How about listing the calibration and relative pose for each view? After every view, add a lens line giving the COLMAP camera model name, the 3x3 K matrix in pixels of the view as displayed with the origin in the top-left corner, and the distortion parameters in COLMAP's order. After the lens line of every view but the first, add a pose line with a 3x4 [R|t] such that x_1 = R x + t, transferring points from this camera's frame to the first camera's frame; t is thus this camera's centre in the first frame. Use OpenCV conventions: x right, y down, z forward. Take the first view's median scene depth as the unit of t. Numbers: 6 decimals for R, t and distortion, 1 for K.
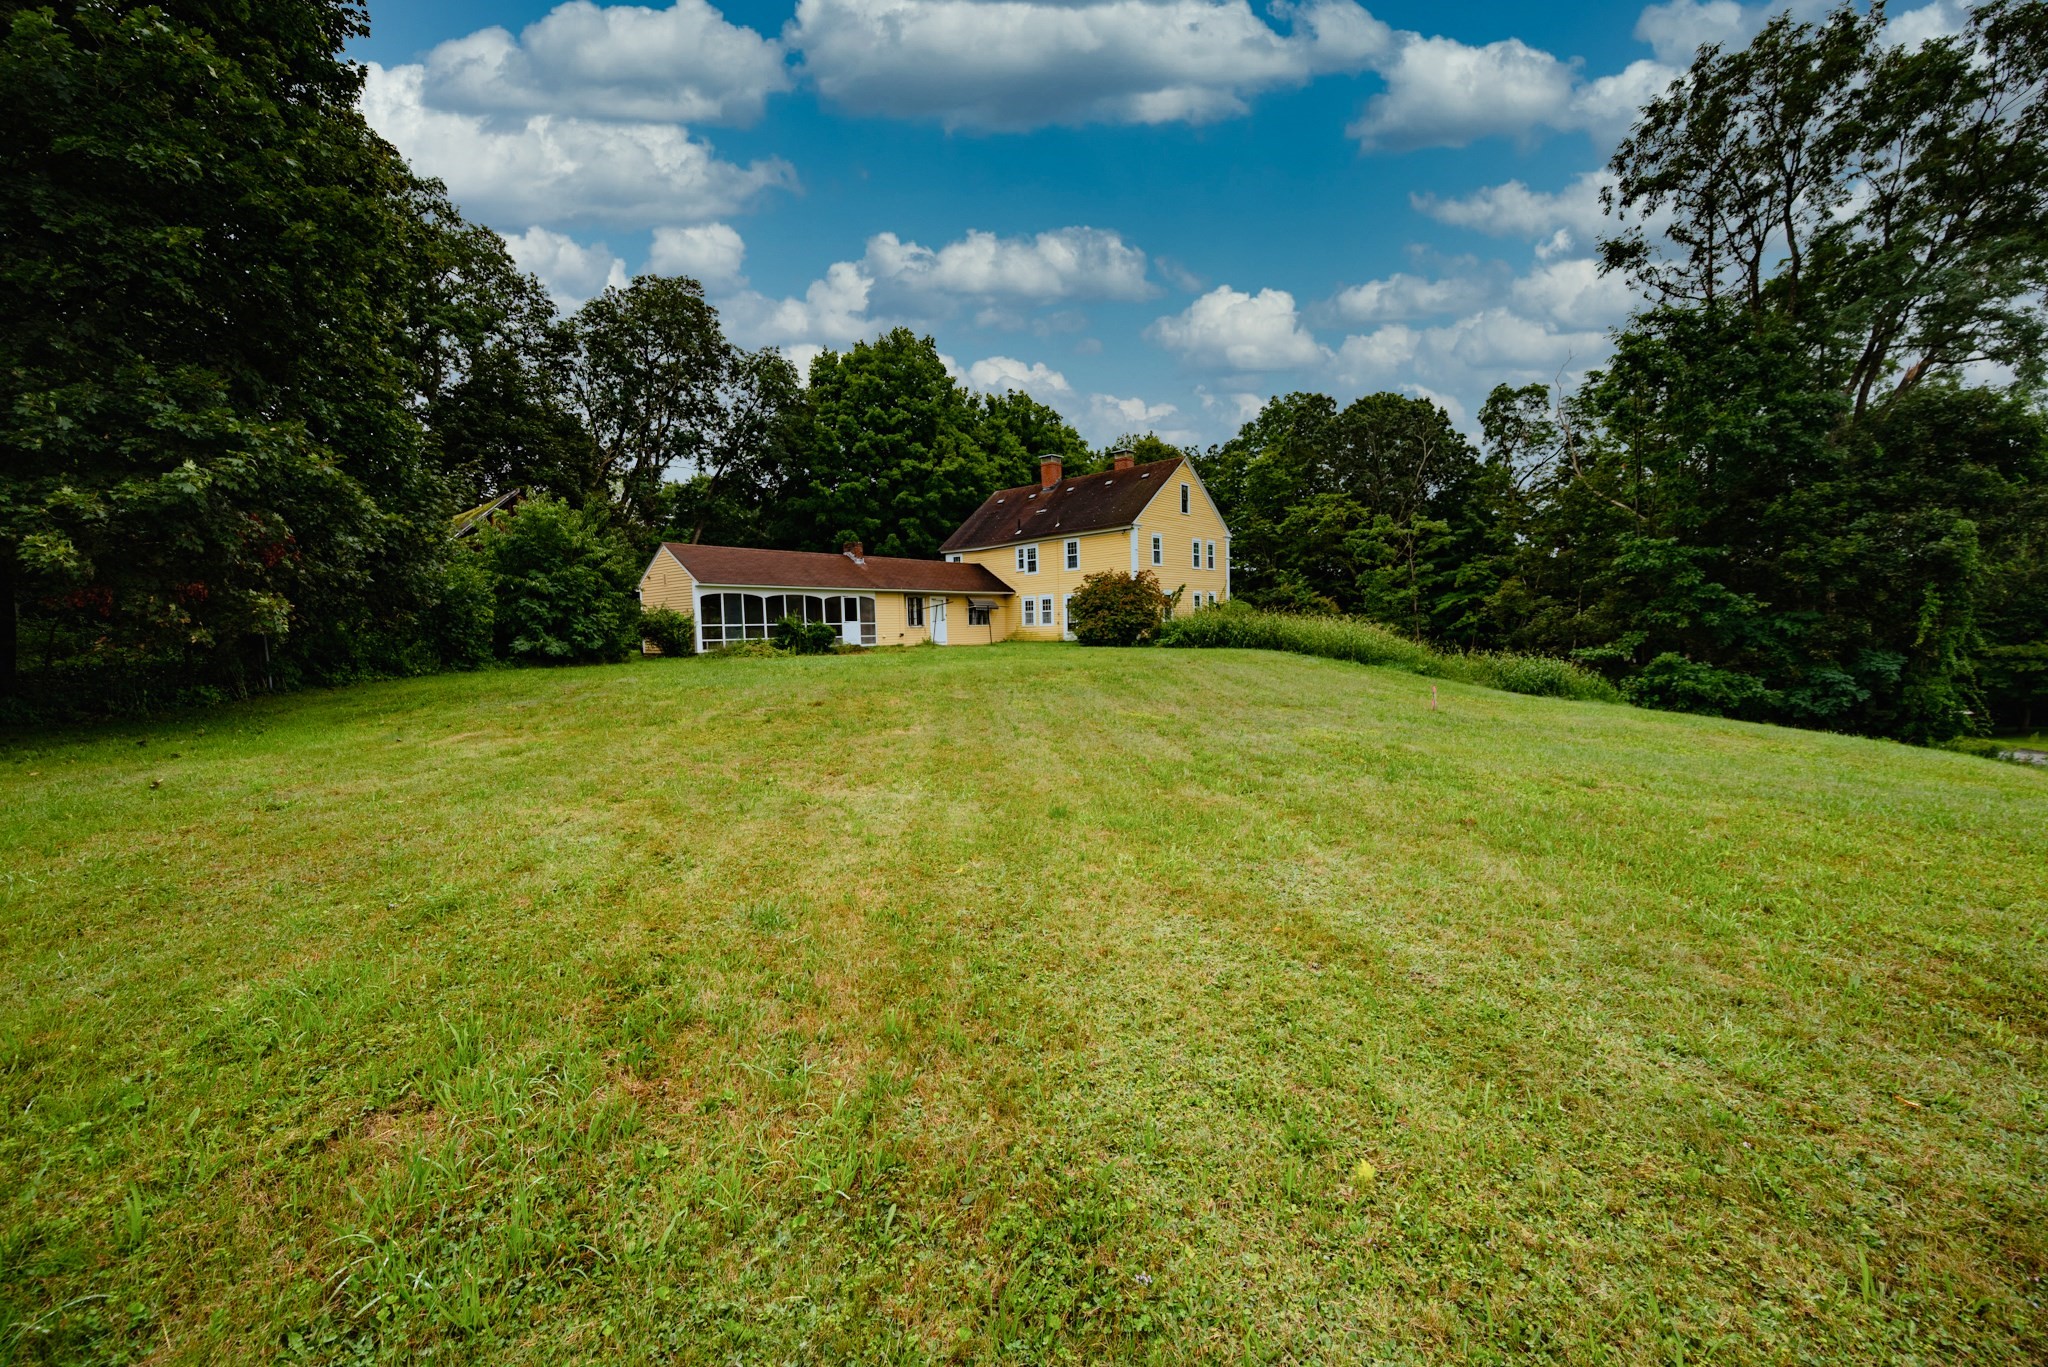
lens RADIAL K [[799.0, 0, 1024.0], [0, 799.0, 683.5], [0, 0, 1]] dist [0.000213, 0.000017]
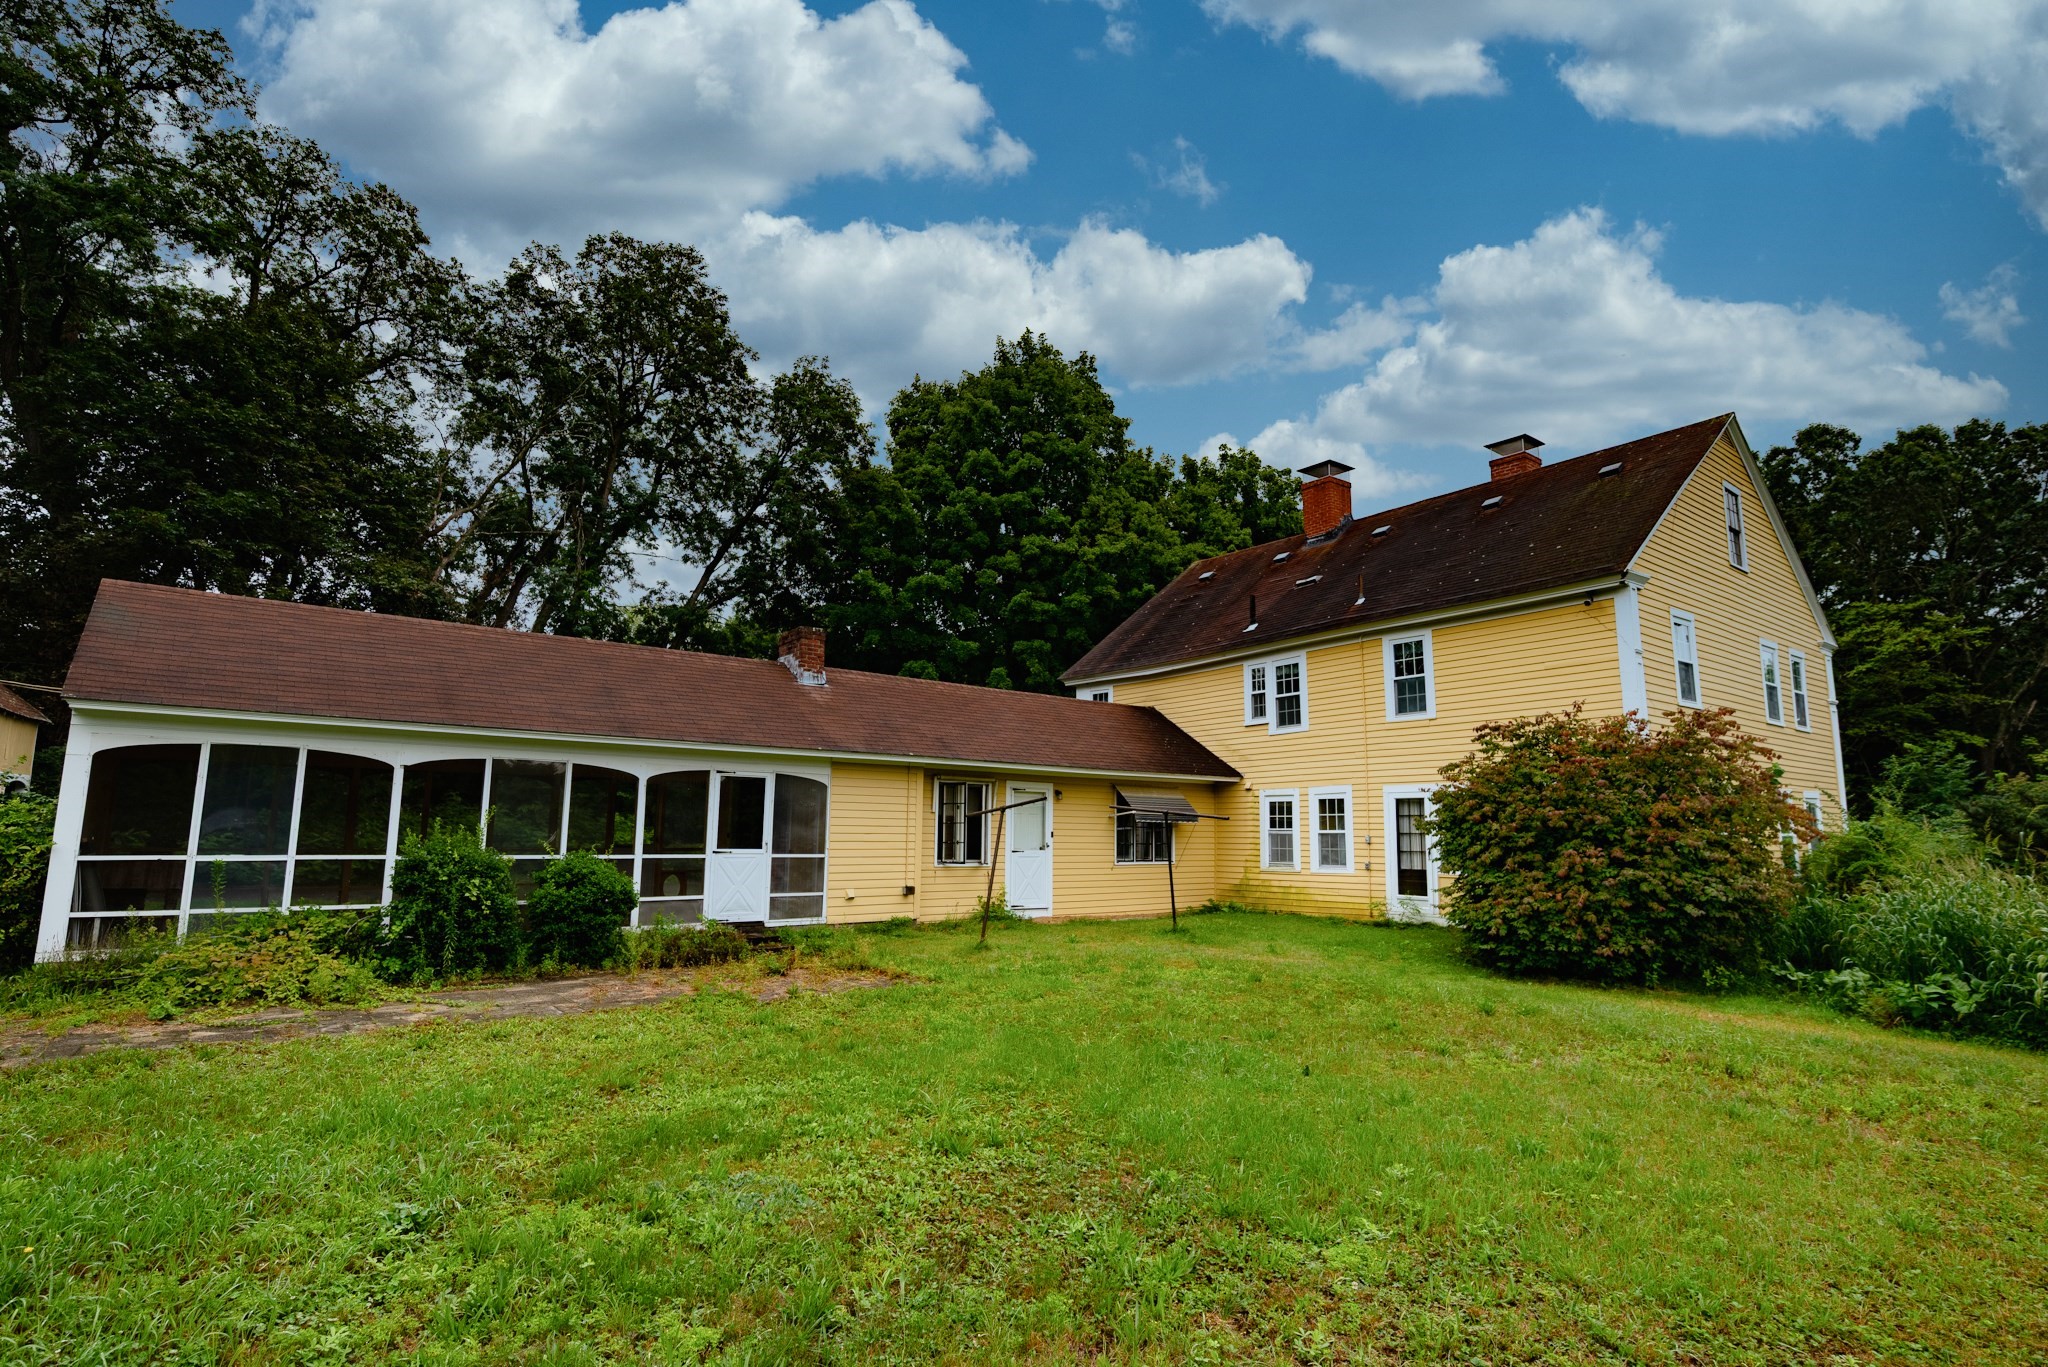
lens RADIAL K [[977.9, 0, 1024.0], [0, 977.9, 683.5], [0, 0, 1]] dist [-0.002497, -0.000483]
pose [[0.978015, 0.005832, -0.208454, -0.016272], [-0.050804, 0.976155, -0.211046, -0.055359], [0.202253, 0.216997, 0.954990, 0.531712]]
